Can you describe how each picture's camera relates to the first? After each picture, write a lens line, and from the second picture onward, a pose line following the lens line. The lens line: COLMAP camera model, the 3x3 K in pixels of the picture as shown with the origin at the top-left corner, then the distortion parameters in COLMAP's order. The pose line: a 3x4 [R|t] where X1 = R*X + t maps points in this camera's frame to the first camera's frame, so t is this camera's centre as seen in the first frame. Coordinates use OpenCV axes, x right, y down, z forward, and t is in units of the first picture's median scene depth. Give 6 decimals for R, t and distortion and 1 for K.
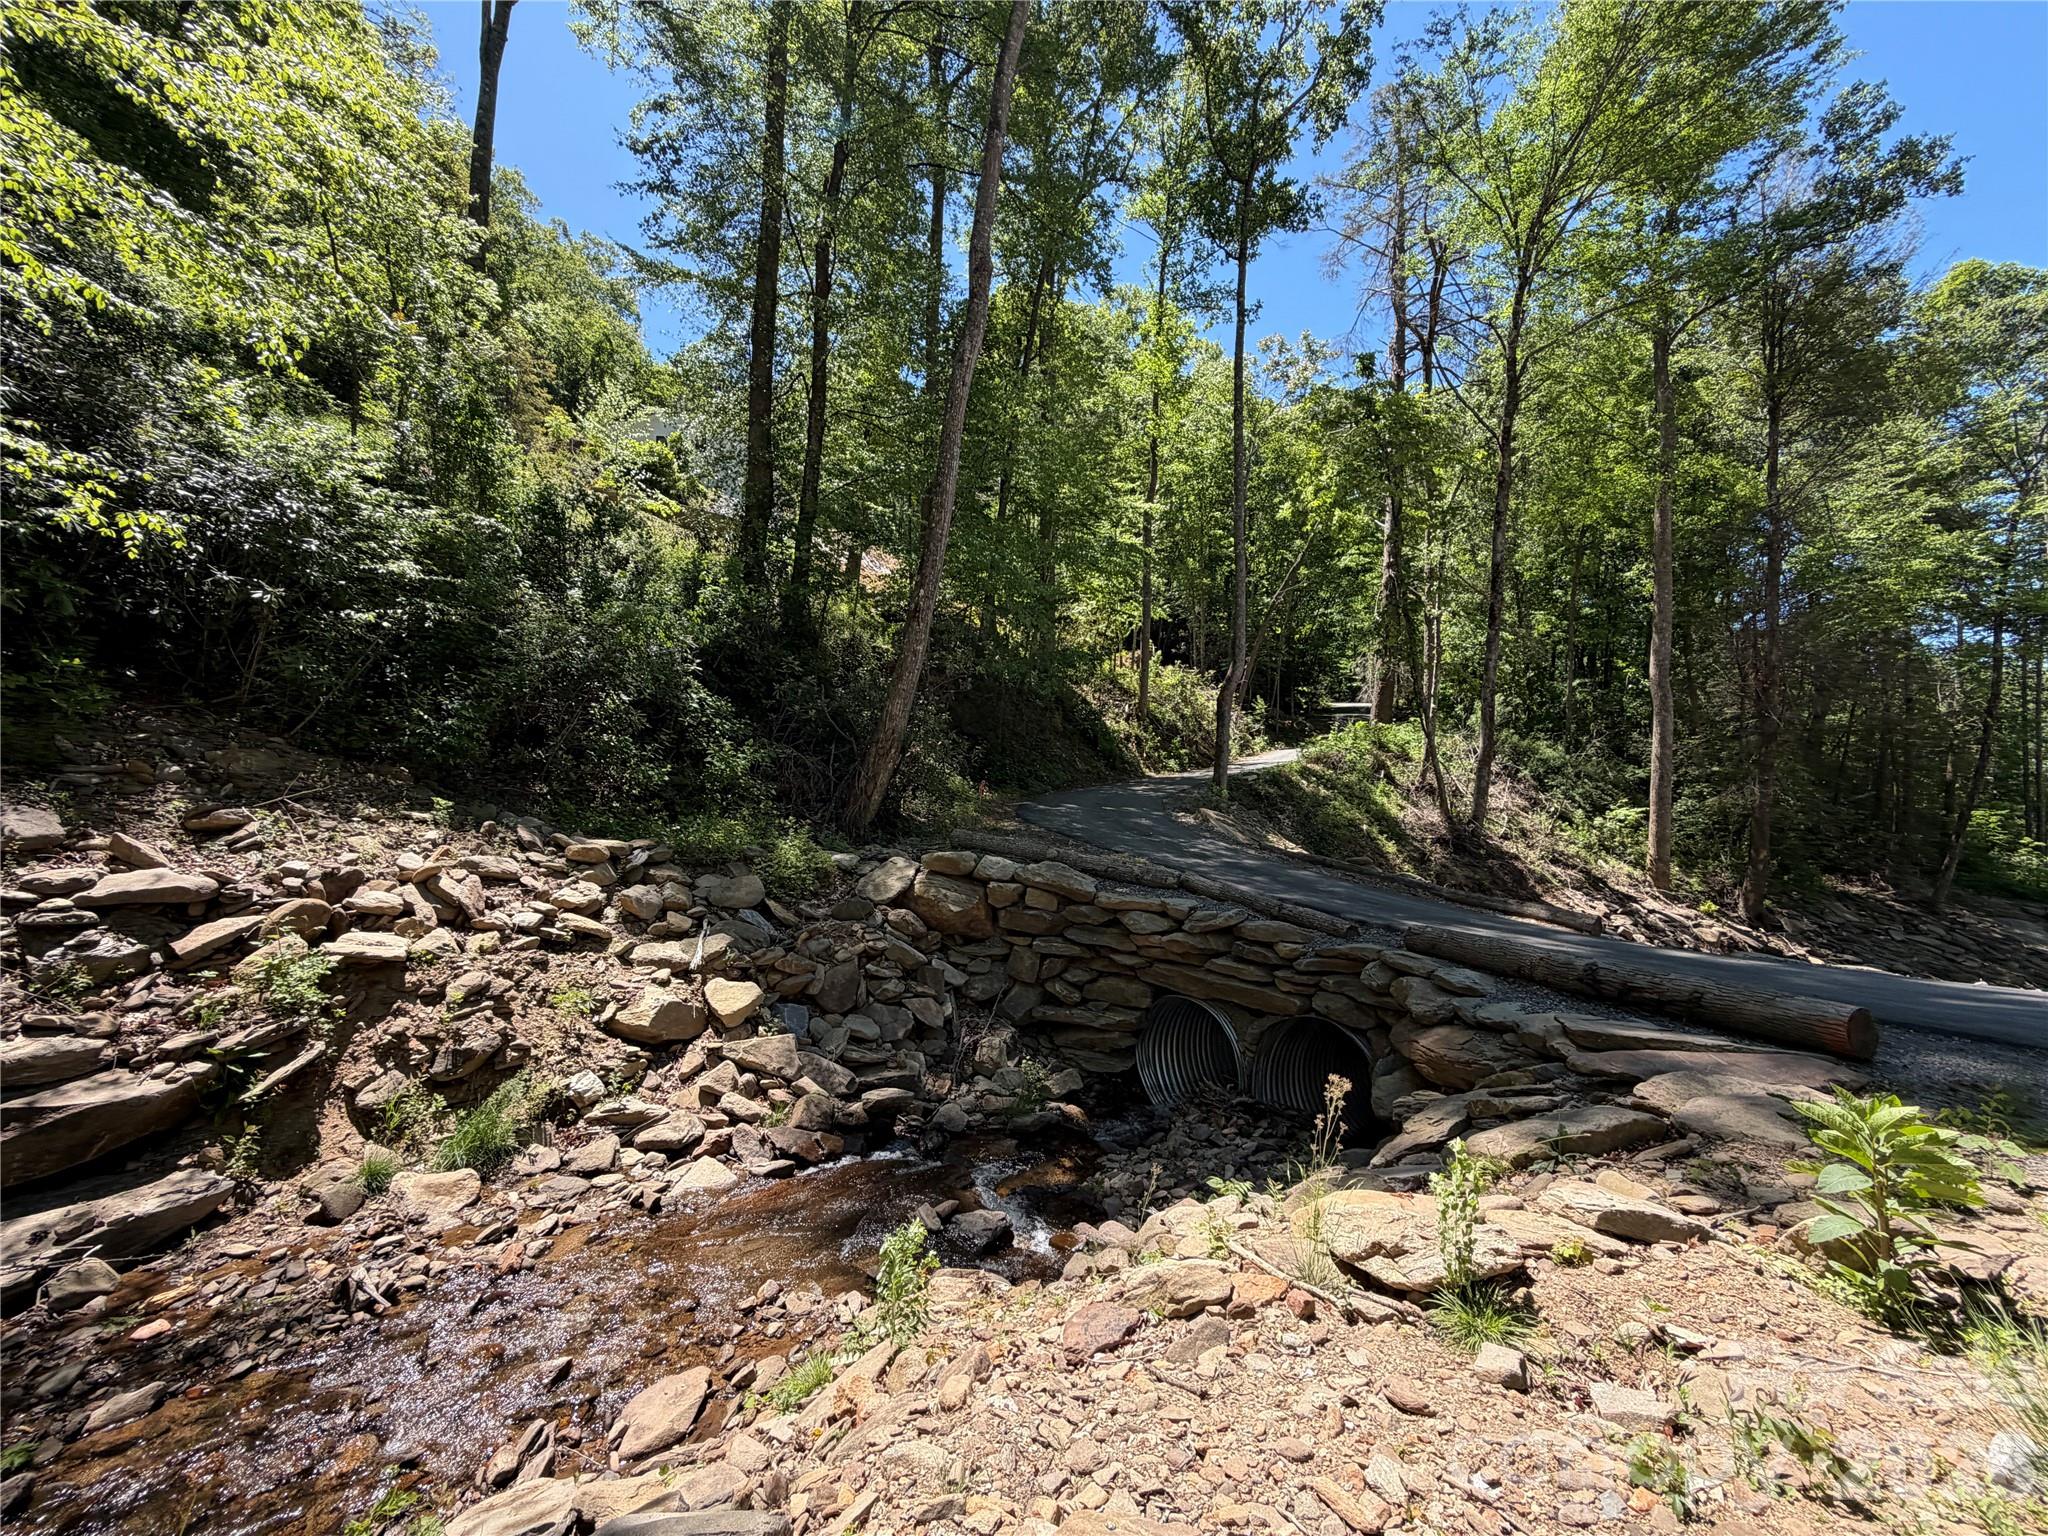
lens RADIAL K [[813.0, 0, 1020.0], [0, 813.0, 768.6], [0, 0, 1]] dist [0.001442, -0.000556]
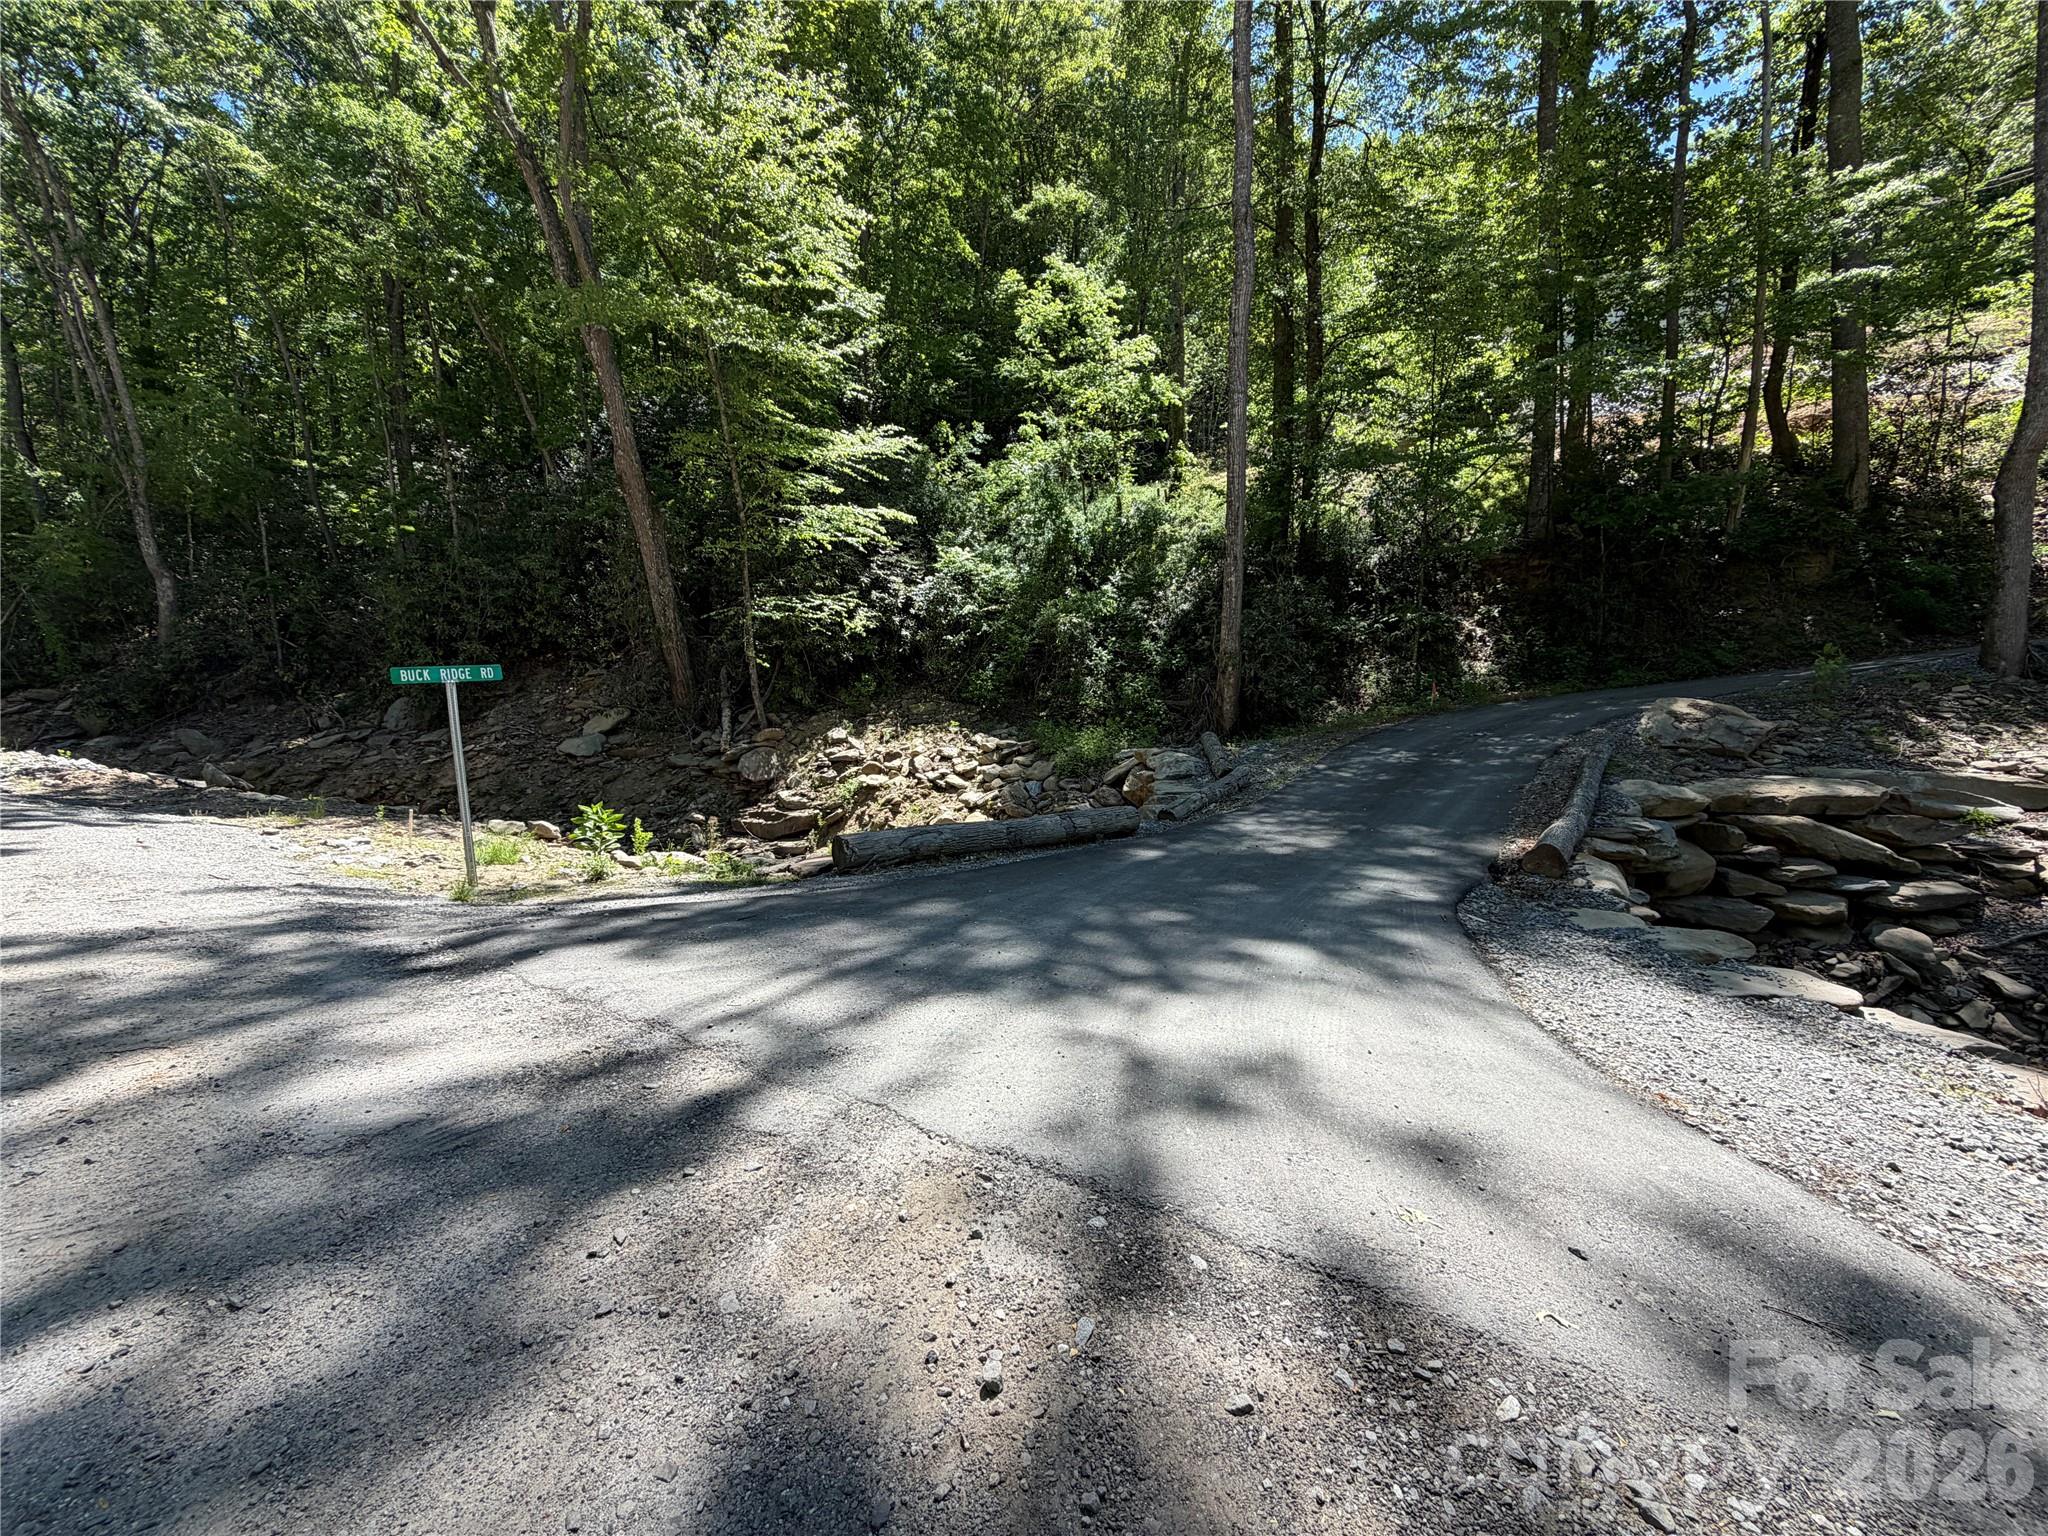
lens RADIAL K [[813.0, 0, 1022.1], [0, 813.0, 771.1], [0, 0, 1]] dist [0.001442, -0.000556]
pose [[0.344641, 0.032169, -0.938183, 1.766550], [0.073932, 0.995378, 0.061289, 0.066458], [0.935819, -0.090485, 0.340670, 0.562544]]
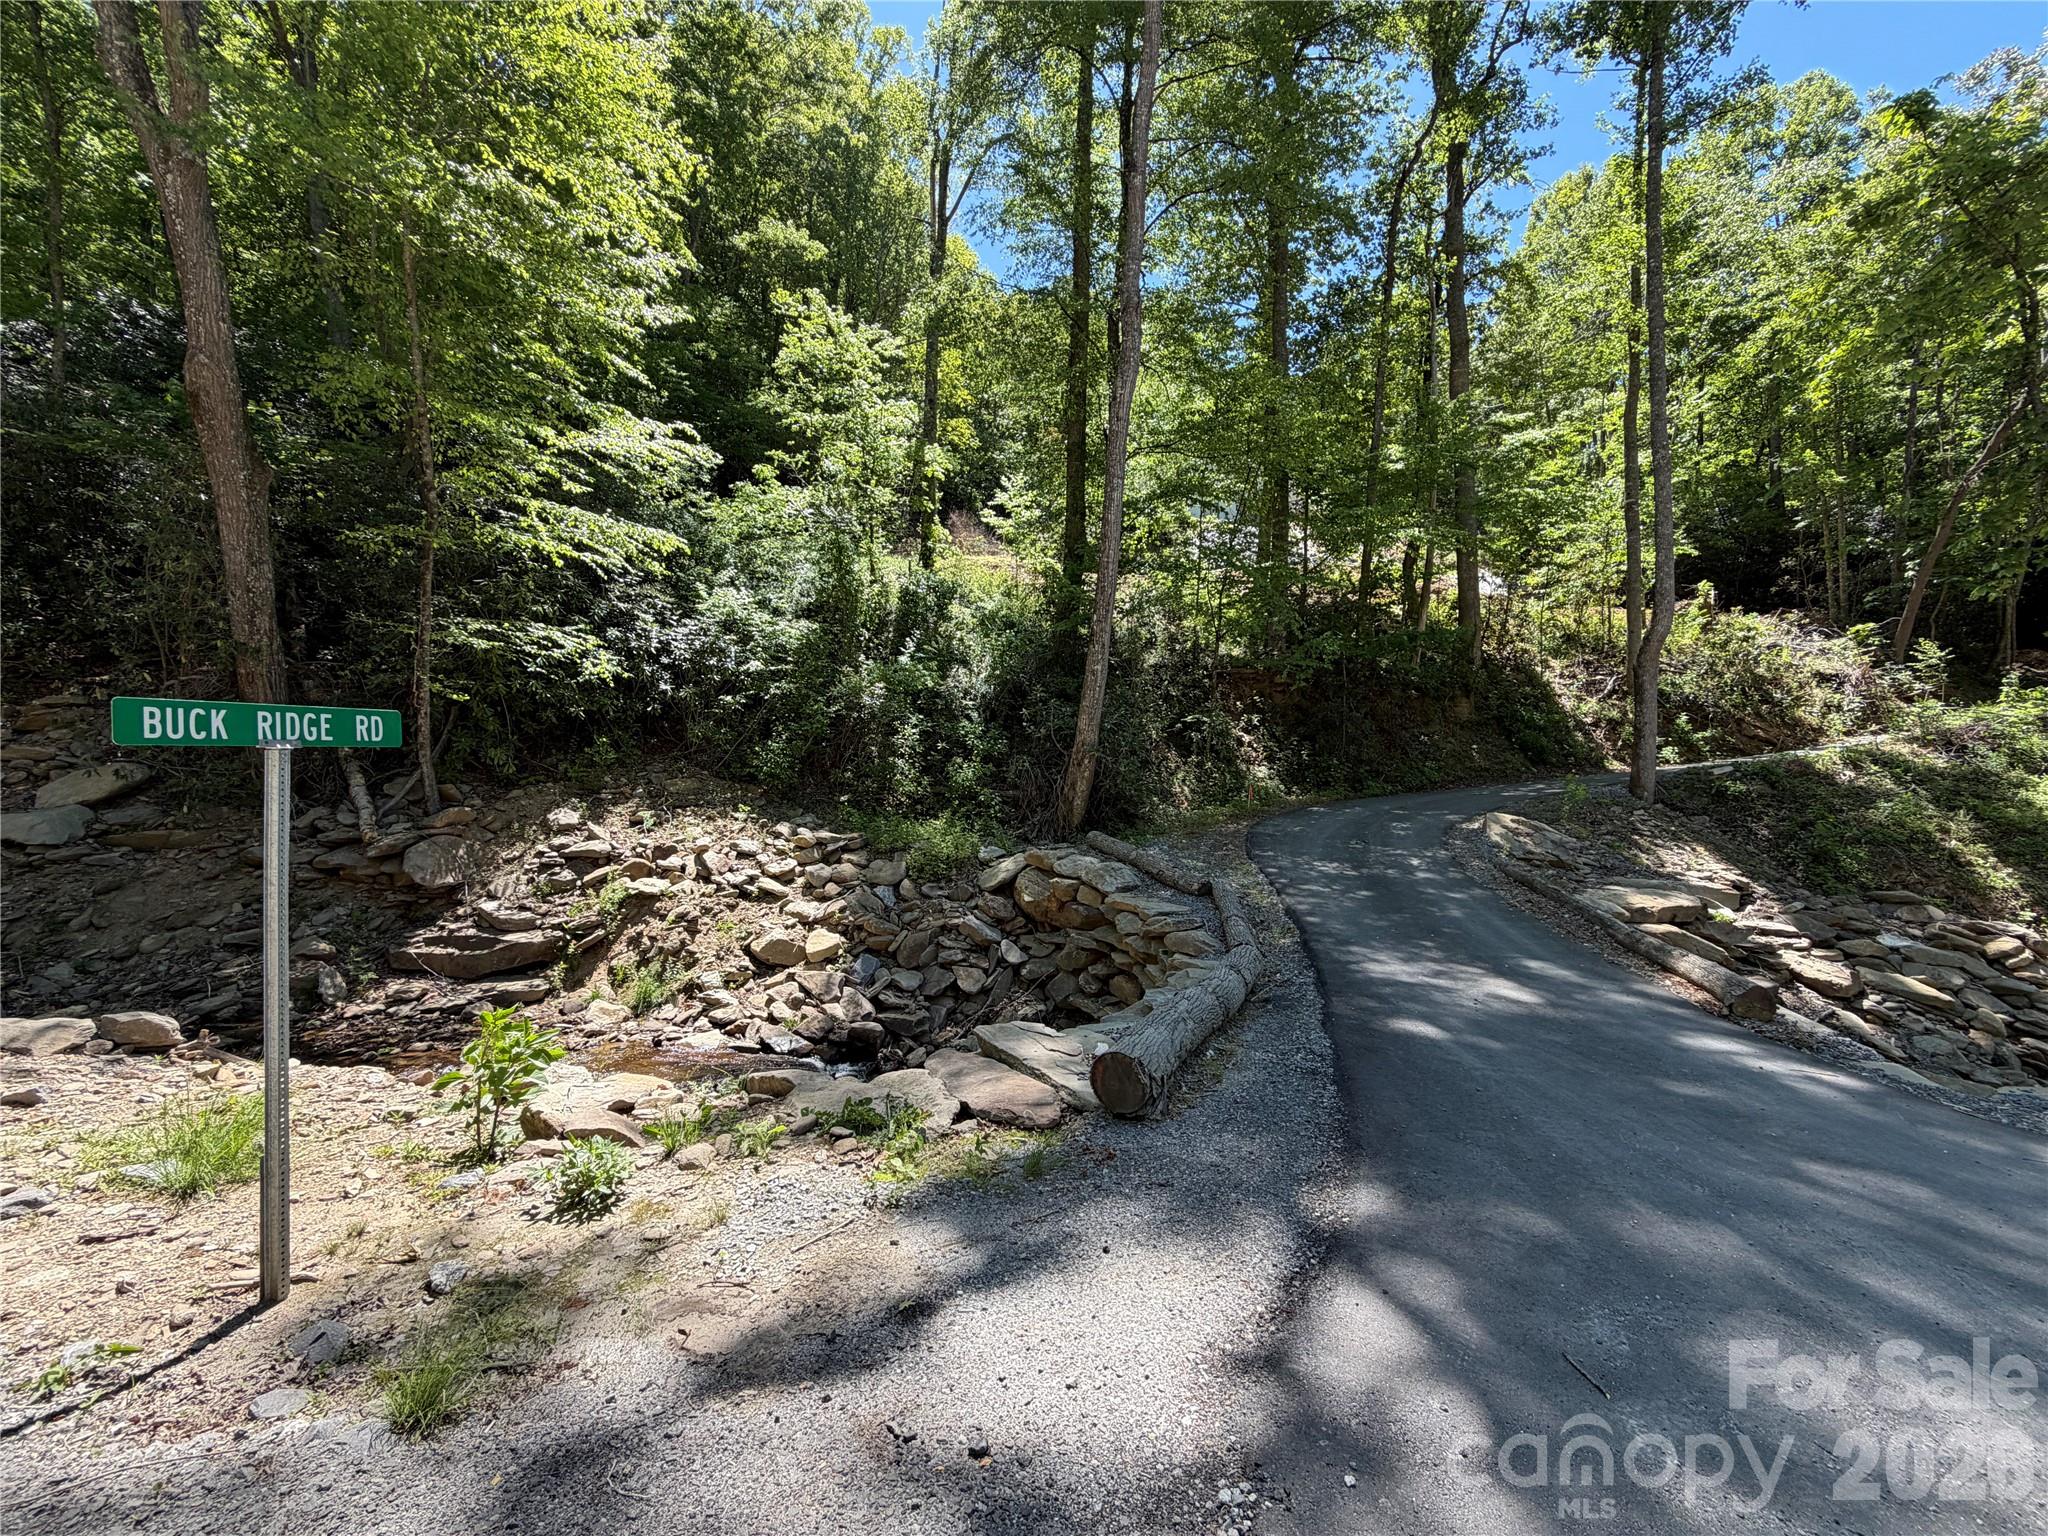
lens RADIAL K [[813.0, 0, 1024.0], [0, 813.0, 772.4], [0, 0, 1]] dist [0.001442, -0.000556]
pose [[0.736967, -0.024013, -0.675502, 1.089624], [0.029360, 0.999563, -0.003501, -0.009448], [0.675291, -0.017252, 0.737350, 0.212394]]
